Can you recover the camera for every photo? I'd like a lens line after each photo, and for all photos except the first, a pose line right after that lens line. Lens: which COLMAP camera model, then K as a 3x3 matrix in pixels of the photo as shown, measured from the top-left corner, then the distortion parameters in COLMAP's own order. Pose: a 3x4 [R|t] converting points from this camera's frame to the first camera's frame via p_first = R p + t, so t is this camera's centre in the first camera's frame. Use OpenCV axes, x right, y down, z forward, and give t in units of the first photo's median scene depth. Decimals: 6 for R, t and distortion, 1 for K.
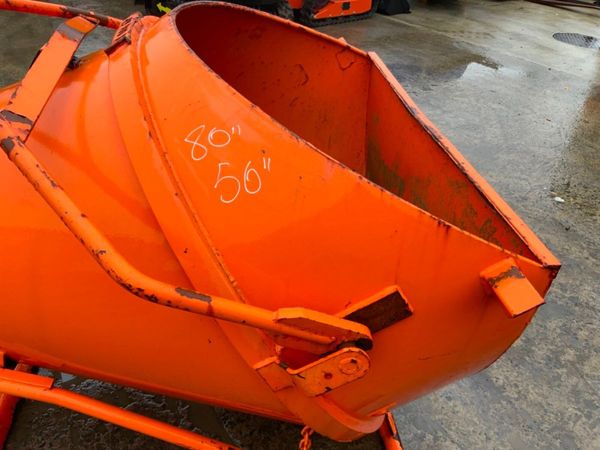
lens RADIAL K [[494.9, 0, 302.9], [0, 494.9, 229.4], [0, 0, 1]] dist [0.057831, -0.106264]
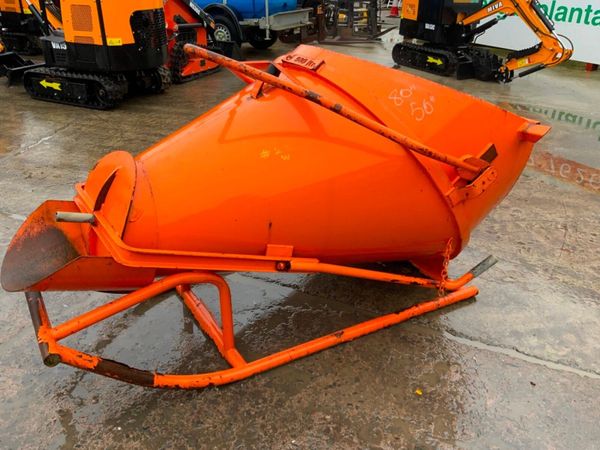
lens RADIAL K [[494.9, 0, 302.9], [0, 494.9, 229.4], [0, 0, 1]] dist [0.057831, -0.106264]
pose [[0.899832, -0.241590, 0.363231, -1.477924], [0.278463, 0.959040, -0.051967, 0.364801], [-0.335798, 0.147908, 0.930249, -0.755536]]
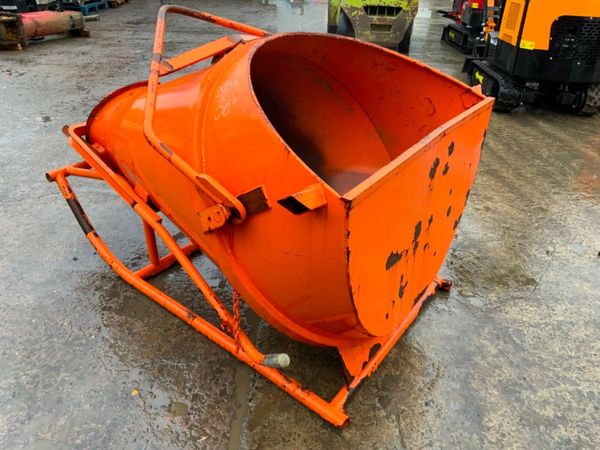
lens RADIAL K [[494.9, 0, 302.9], [0, 494.9, 229.4], [0, 0, 1]] dist [0.057831, -0.106264]
pose [[0.734456, 0.294395, -0.611478, 1.269346], [-0.378879, 0.925397, -0.009547, 0.207862], [0.563049, 0.238689, 0.791204, -0.158553]]
